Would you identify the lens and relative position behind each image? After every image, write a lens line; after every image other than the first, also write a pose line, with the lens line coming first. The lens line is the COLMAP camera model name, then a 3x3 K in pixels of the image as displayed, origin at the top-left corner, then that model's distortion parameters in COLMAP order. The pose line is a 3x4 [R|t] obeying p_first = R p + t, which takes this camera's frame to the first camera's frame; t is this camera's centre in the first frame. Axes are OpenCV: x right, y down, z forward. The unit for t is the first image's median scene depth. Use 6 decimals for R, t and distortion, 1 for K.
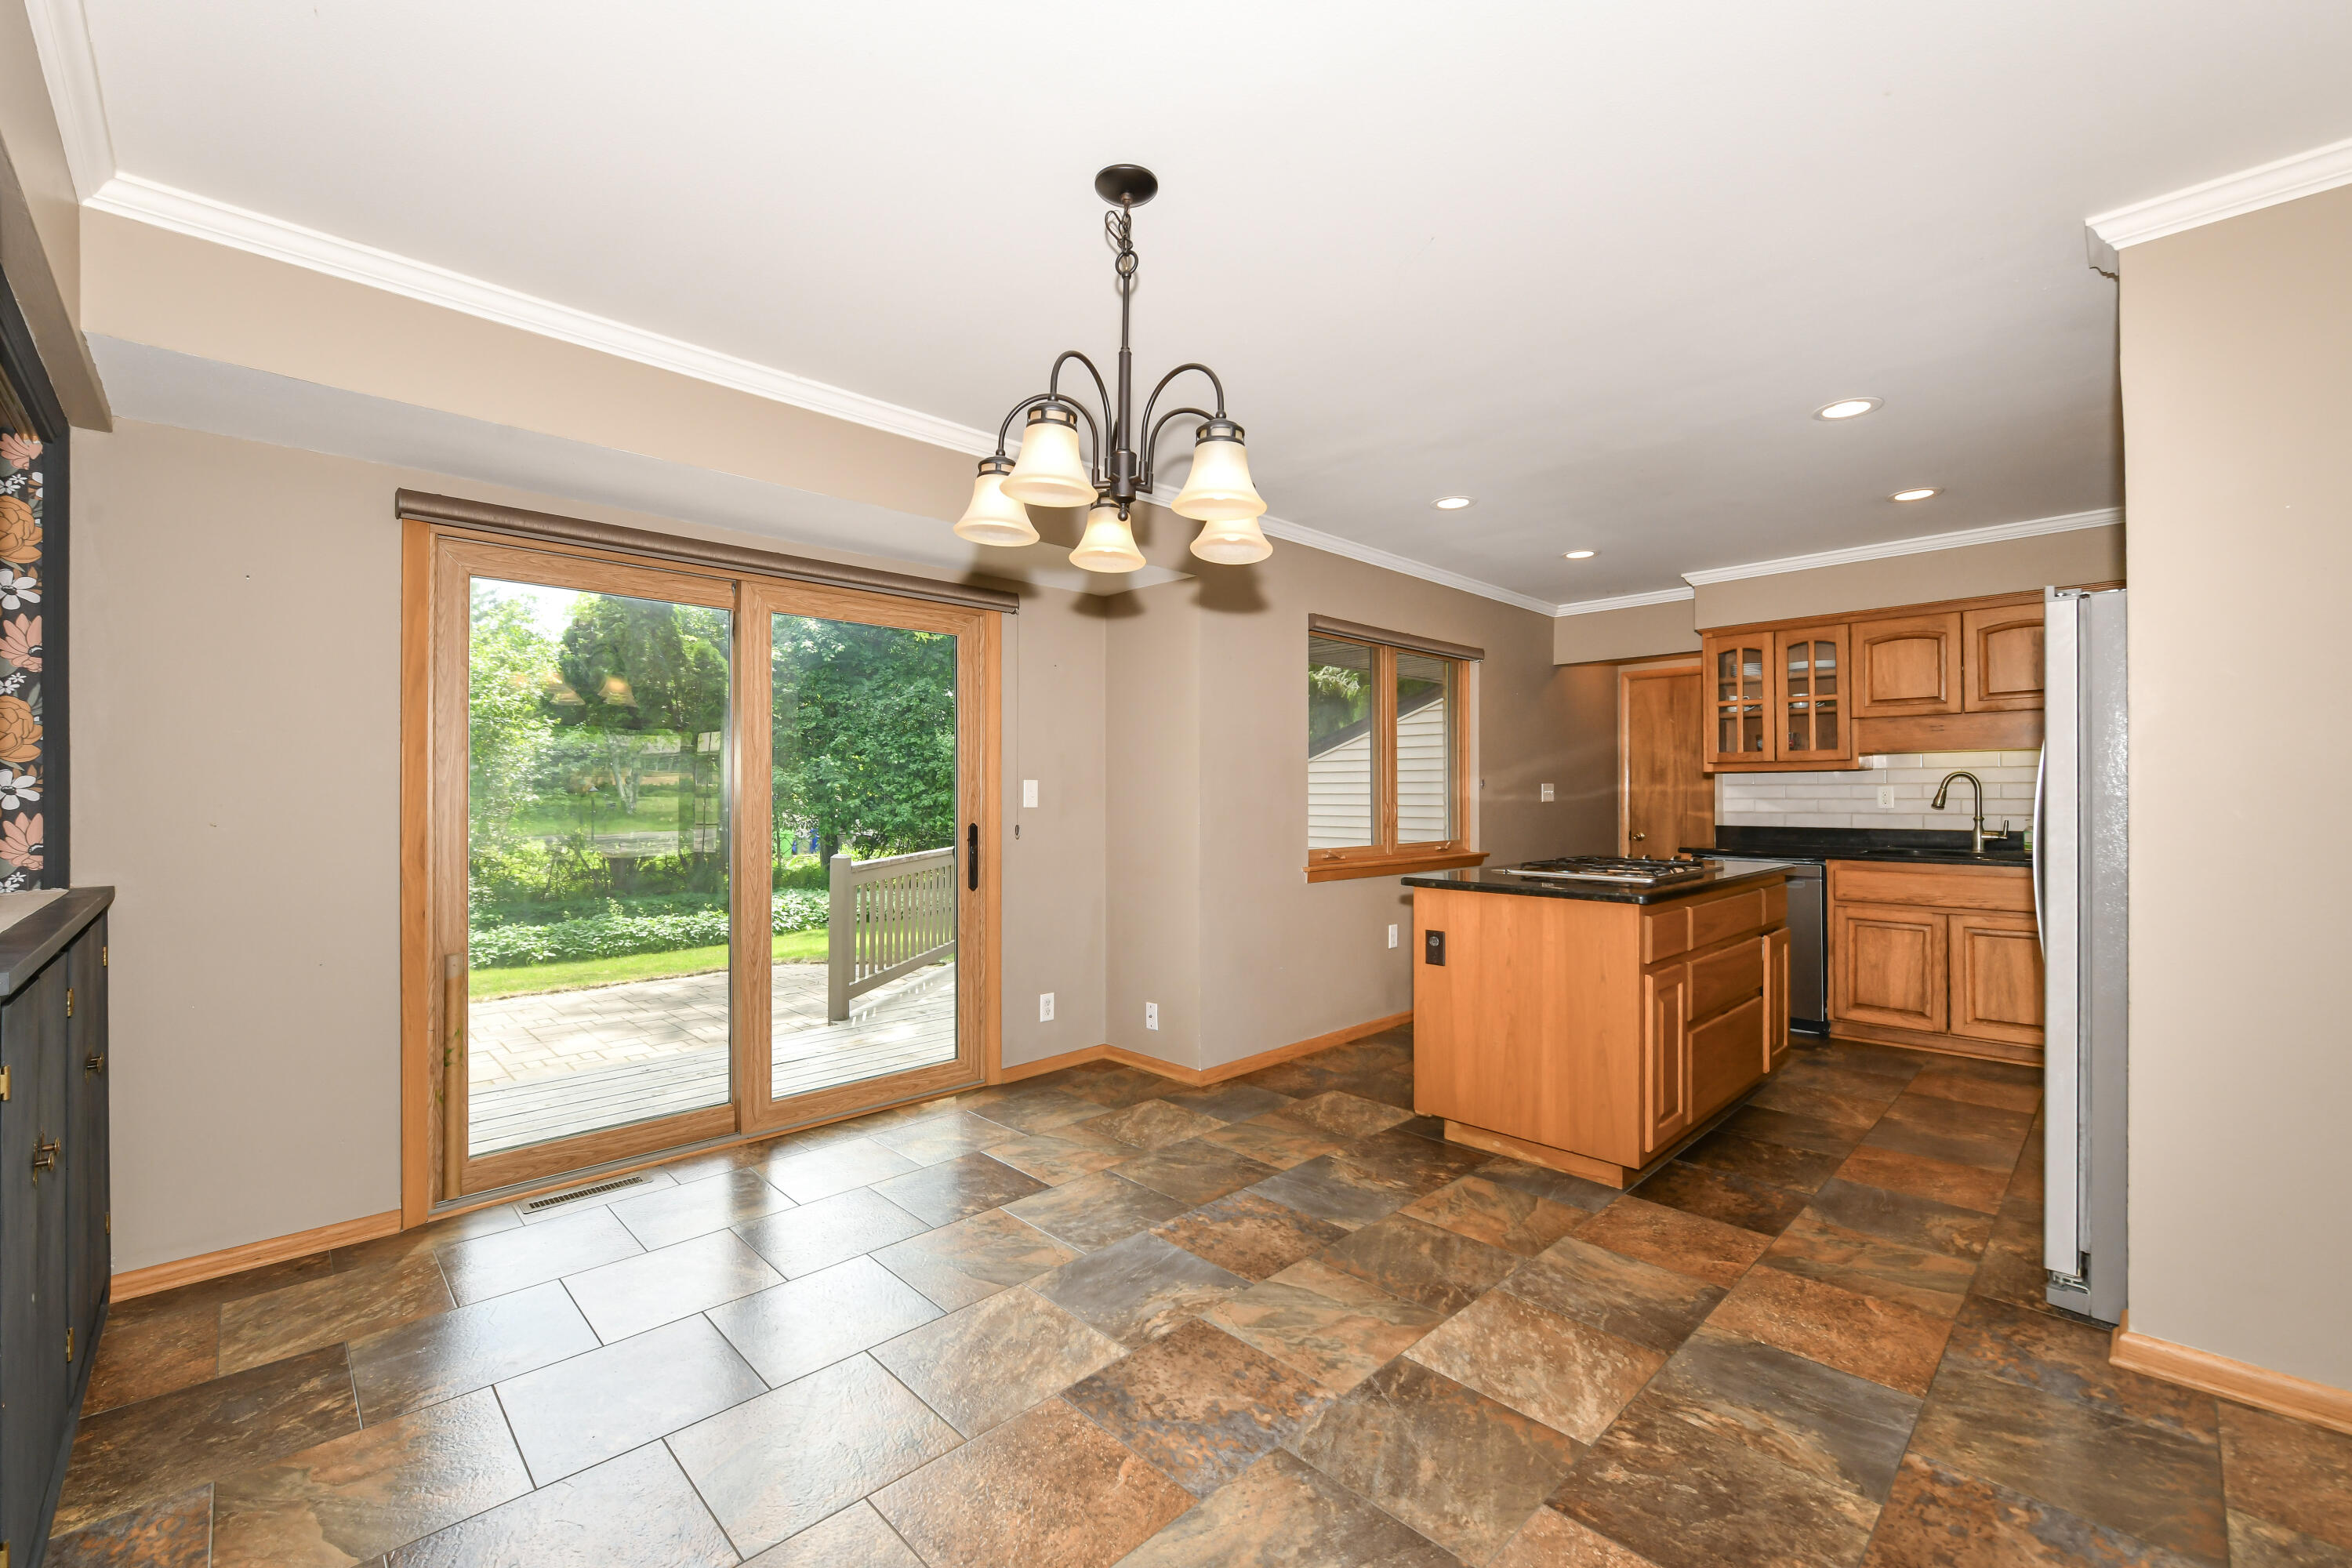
lens RADIAL K [[970.2, 0, 1184.5], [0, 970.2, 786.9], [0, 0, 1]] dist [-0.004557, -0.000015]
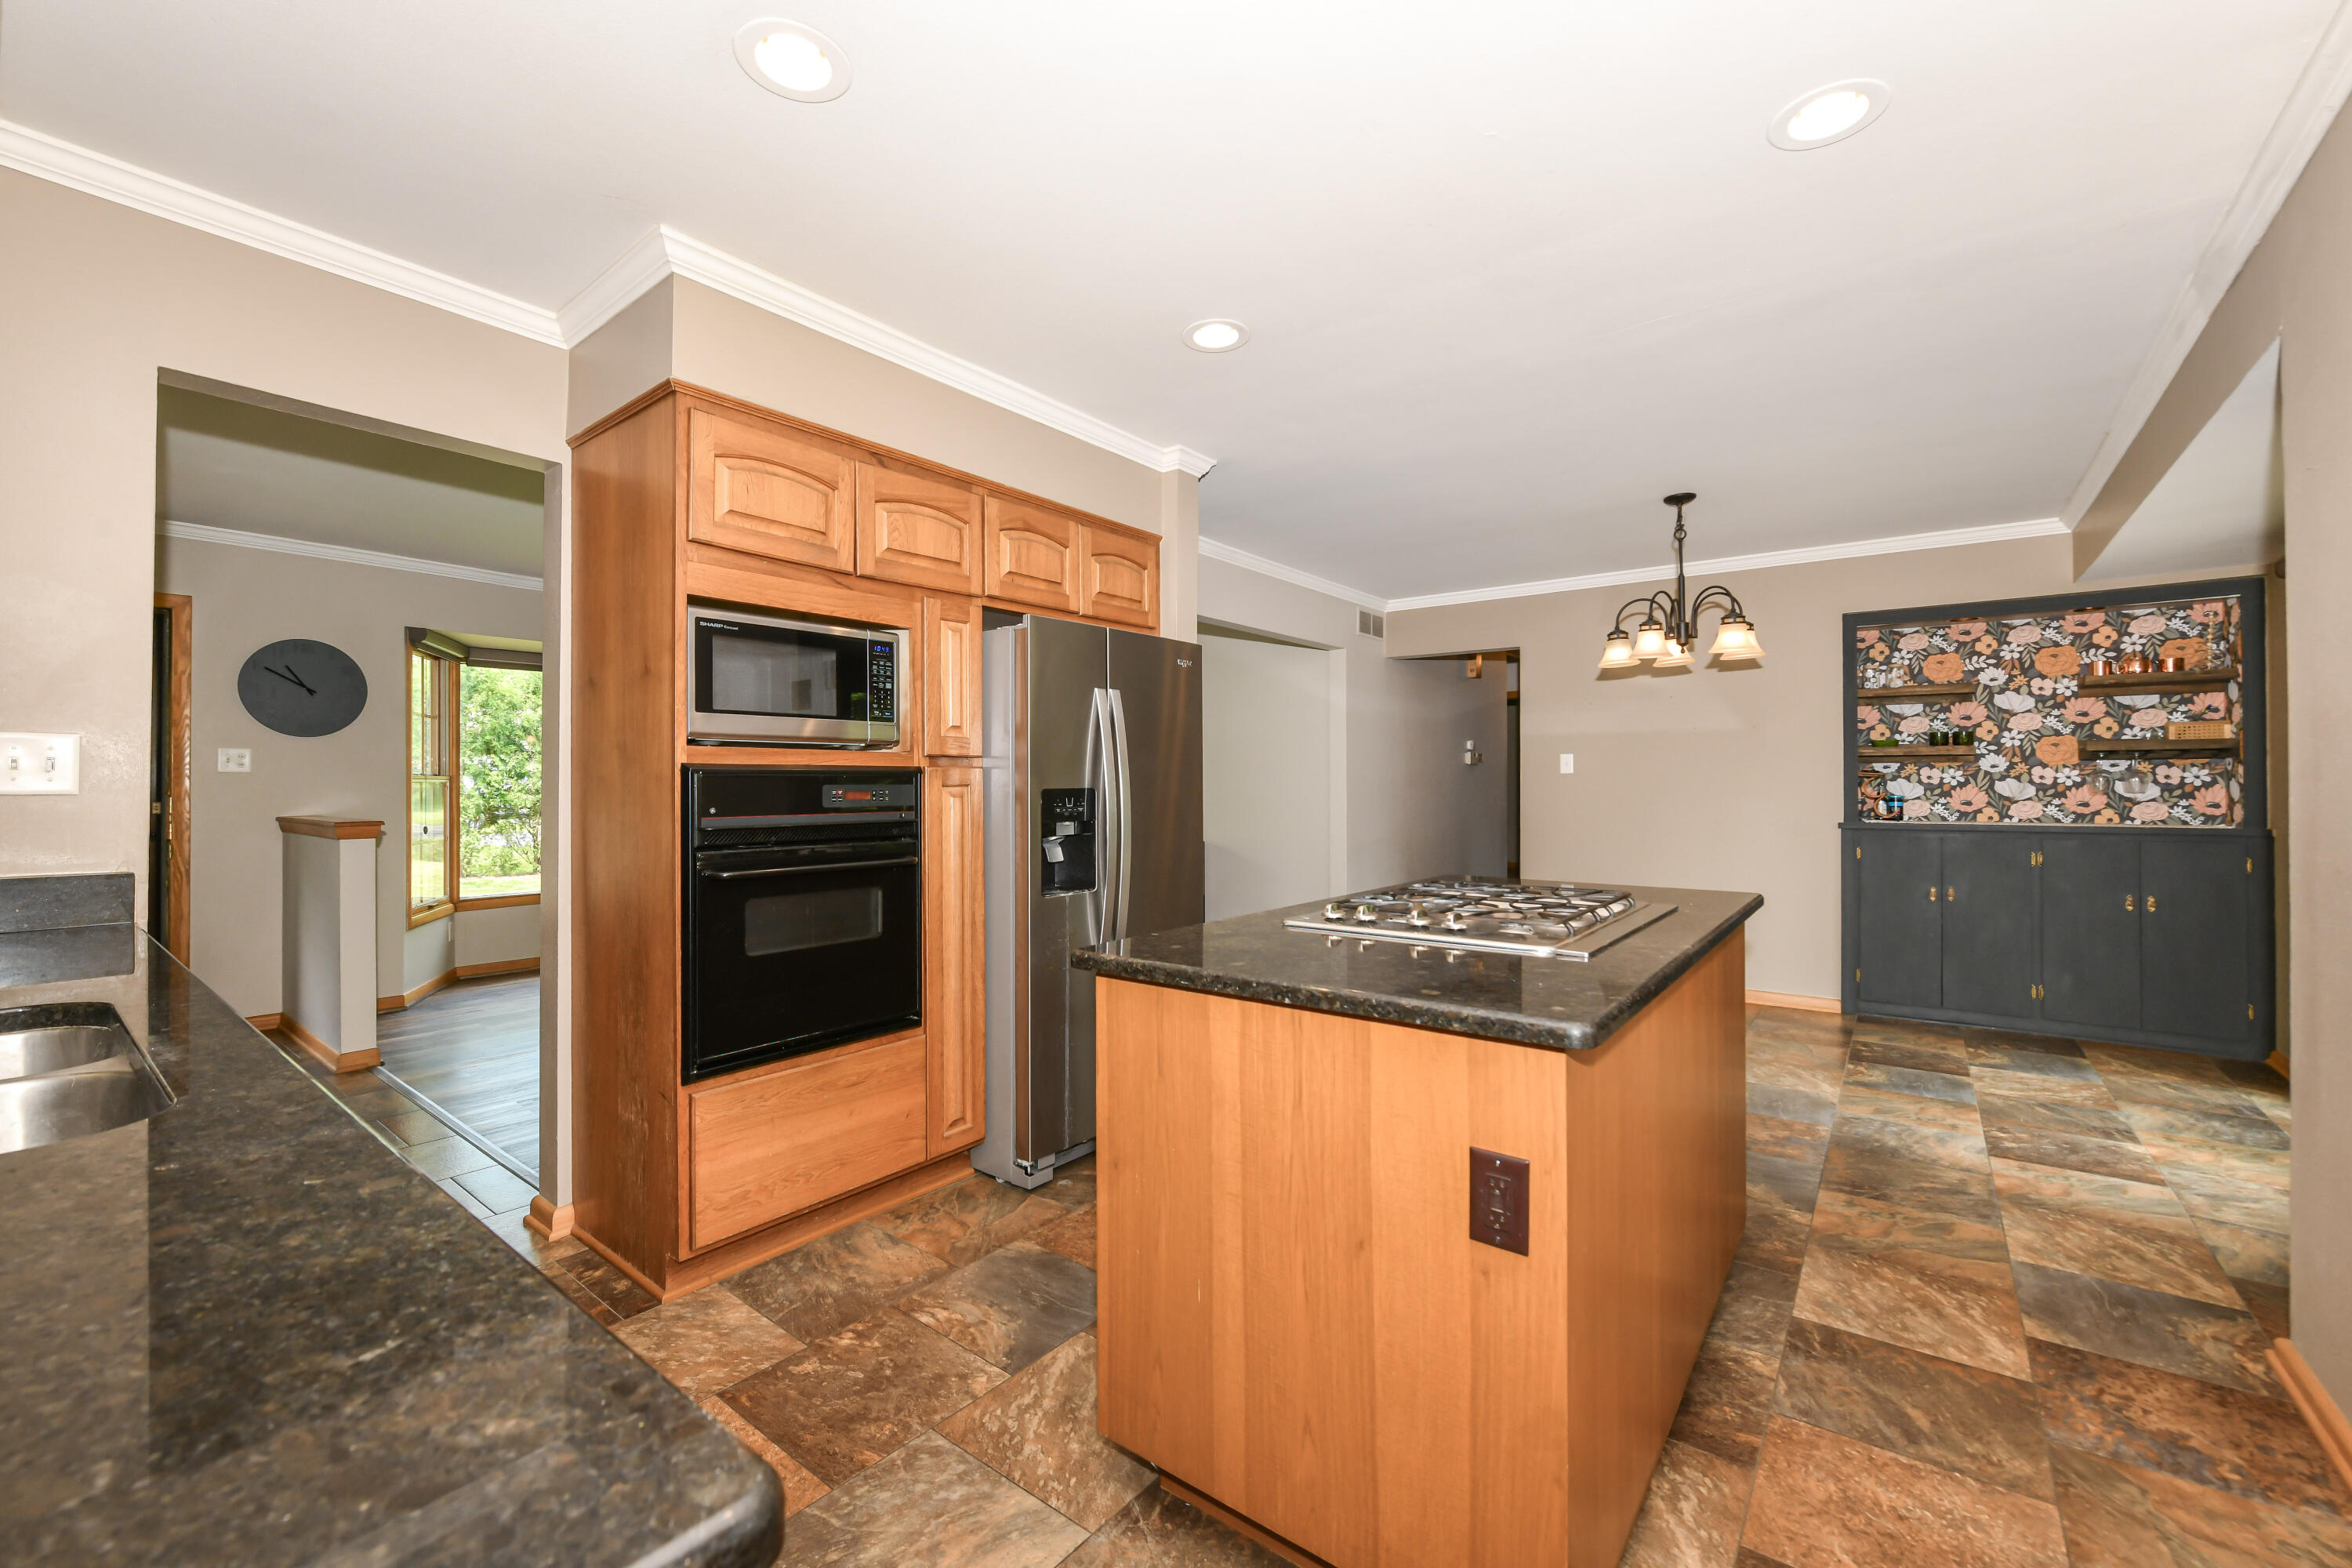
lens RADIAL K [[929.9, 0, 1195.8], [0, 929.9, 777.7], [0, 0, 1]] dist [-0.001575, -0.000168]
pose [[-0.990010, 0.000709, -0.140996, 0.658068], [0.002385, 0.999928, -0.011721, 0.012594], [0.140977, -0.011940, -0.989941, 1.453703]]
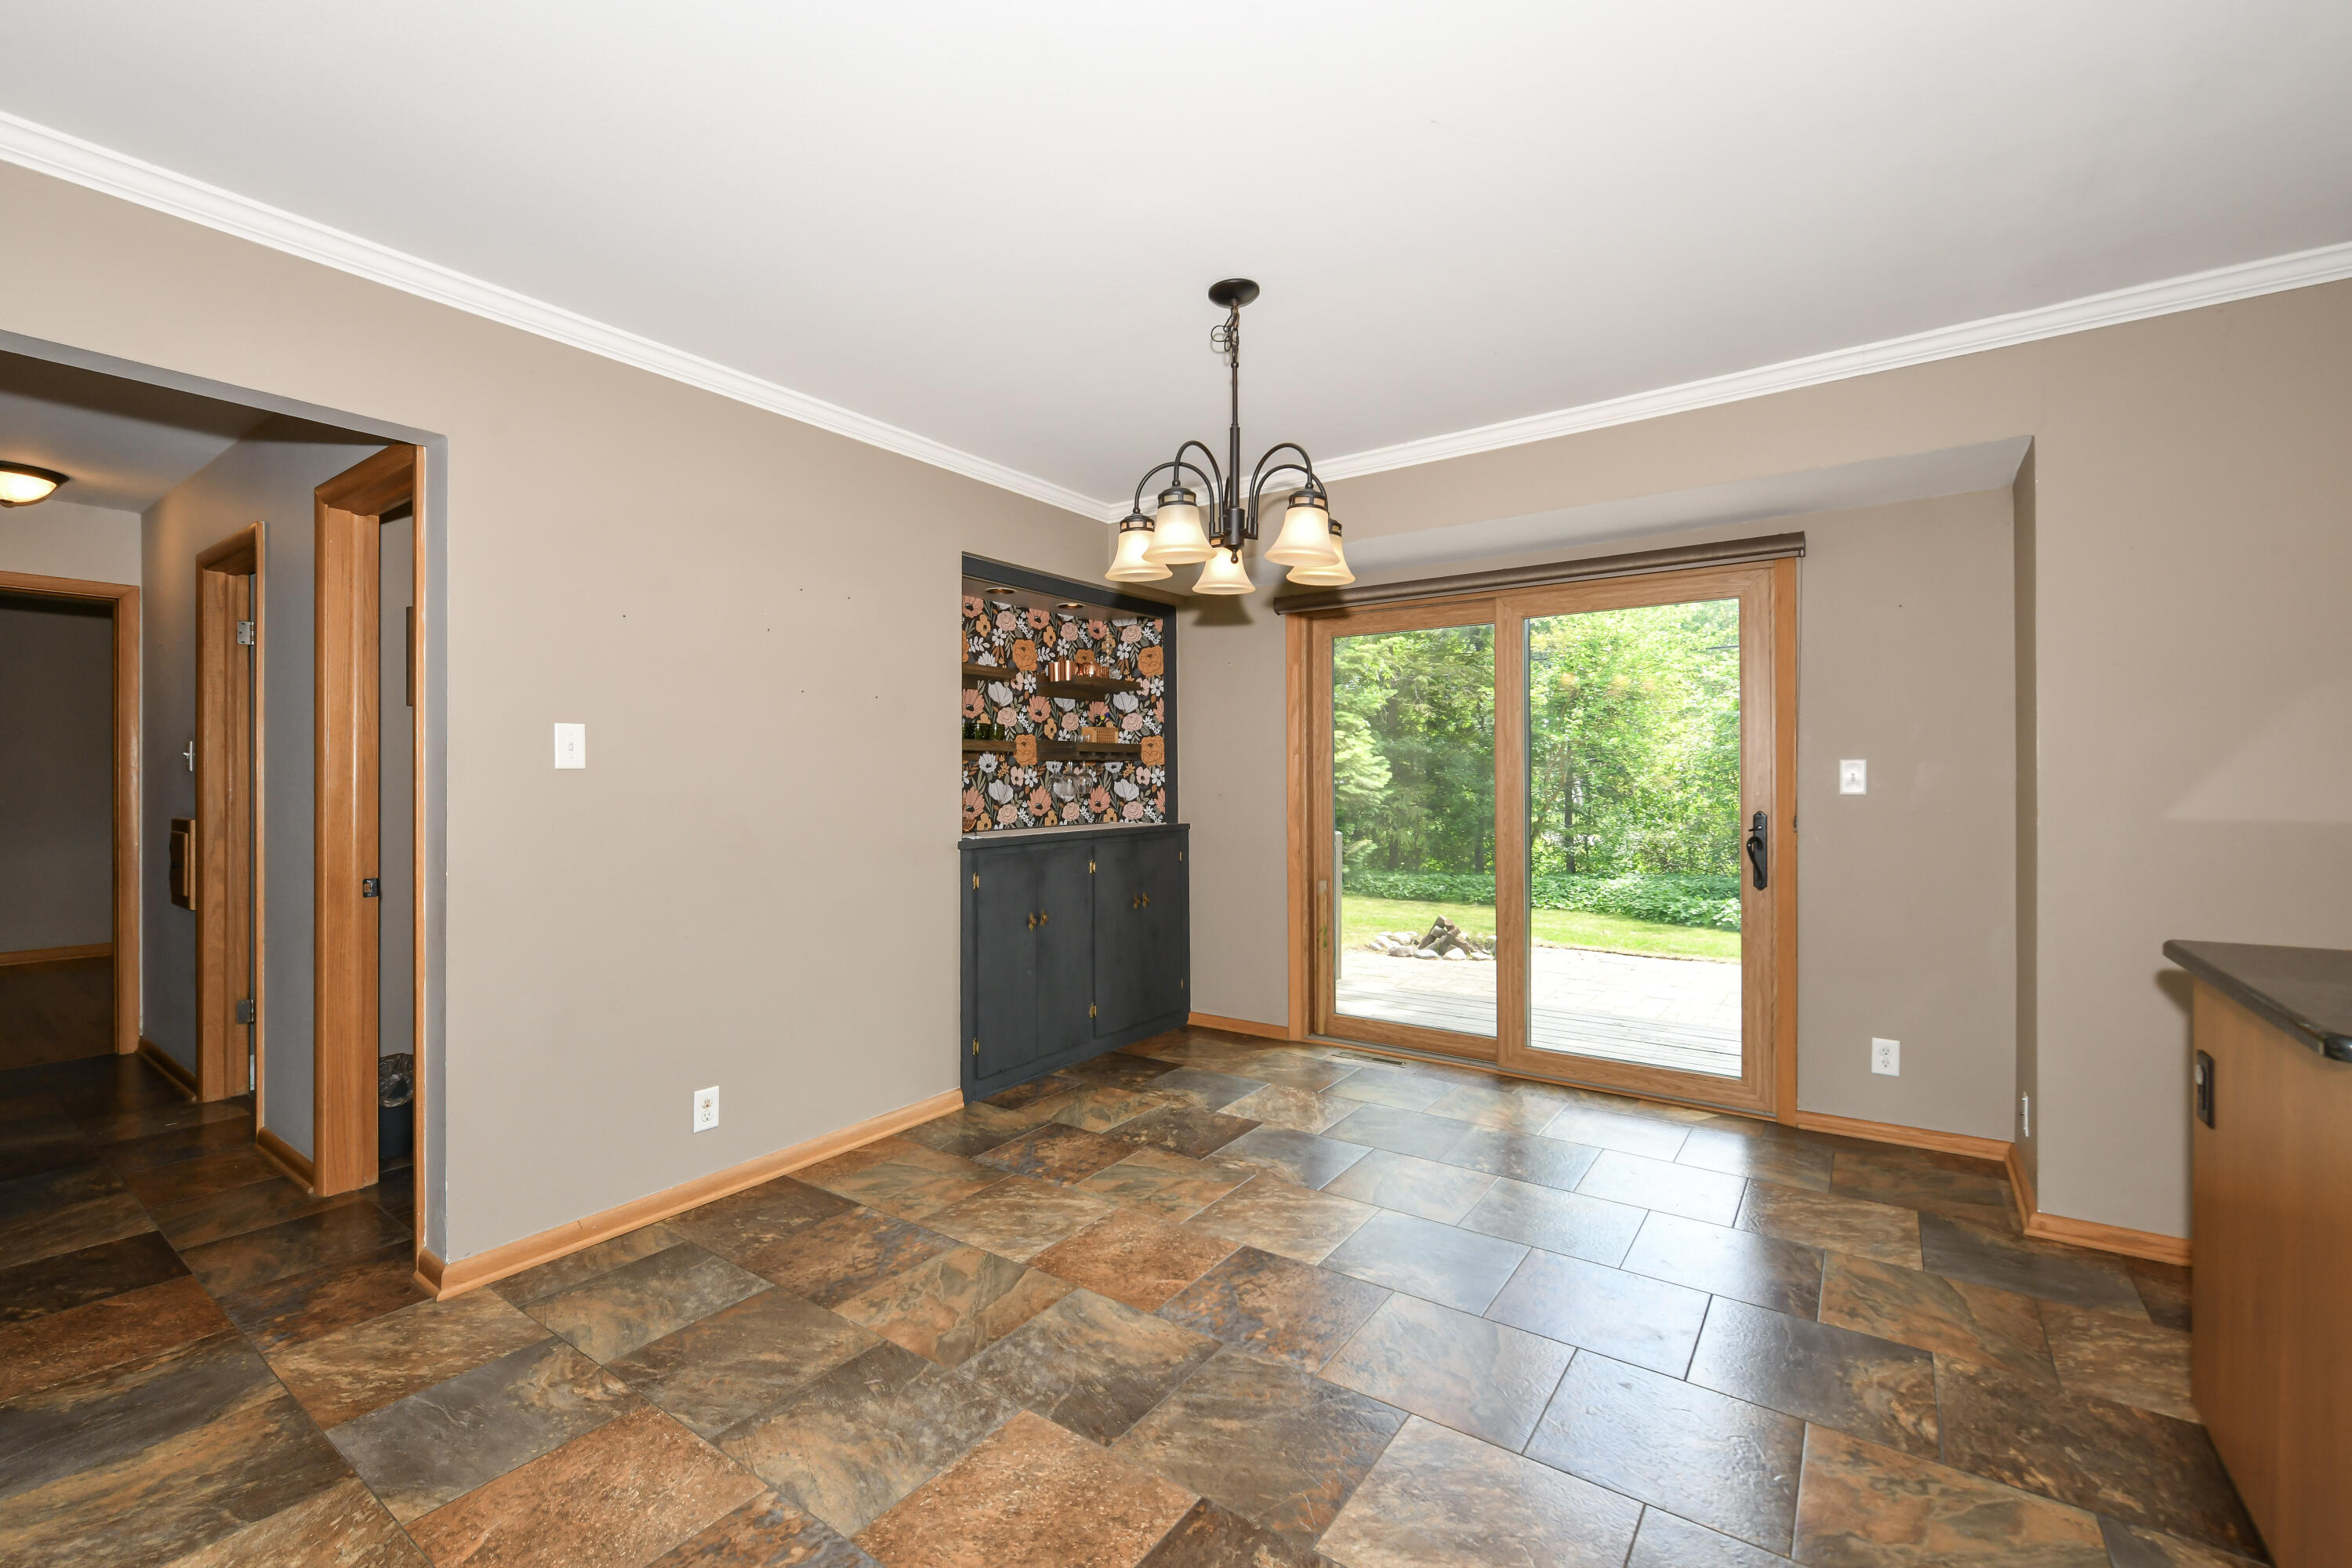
lens RADIAL K [[988.4, 0, 1141.4], [0, 988.4, 765.1], [0, 0, 1]] dist [-0.001763, -0.000483]
pose [[0.159046, -0.014745, -0.987161, 0.589615], [0.013242, 0.999830, -0.012801, 0.001355], [0.987182, -0.011036, 0.159214, 0.337788]]
